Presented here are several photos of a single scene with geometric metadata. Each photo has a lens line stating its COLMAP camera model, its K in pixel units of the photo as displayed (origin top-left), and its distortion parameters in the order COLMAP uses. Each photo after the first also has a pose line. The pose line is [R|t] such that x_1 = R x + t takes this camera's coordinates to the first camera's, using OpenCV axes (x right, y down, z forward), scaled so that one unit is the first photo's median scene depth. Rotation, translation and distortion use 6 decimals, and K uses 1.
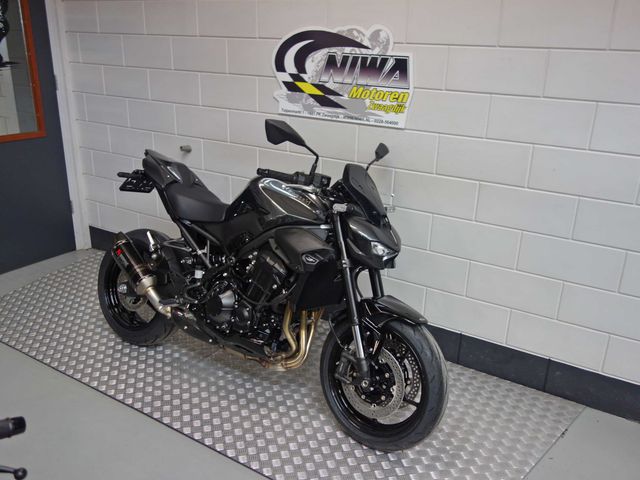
lens RADIAL K [[564.3, 0, 320.0], [0, 564.3, 240.0], [0, 0, 1]] dist [0.009517, -0.000060]
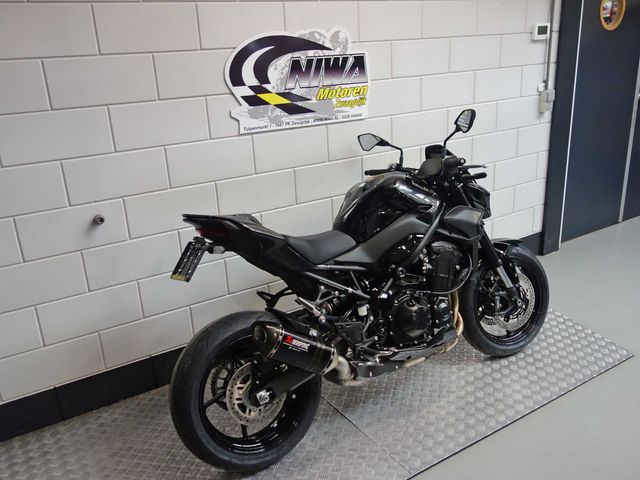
lens RADIAL K [[564.3, 0, 320.0], [0, 564.3, 240.0], [0, 0, 1]] dist [0.009517, -0.000060]
pose [[0.442464, -0.338757, 0.830343, -0.875082], [0.364679, 0.913863, 0.178505, -0.205635], [-0.819290, 0.223826, 0.527889, 0.530880]]
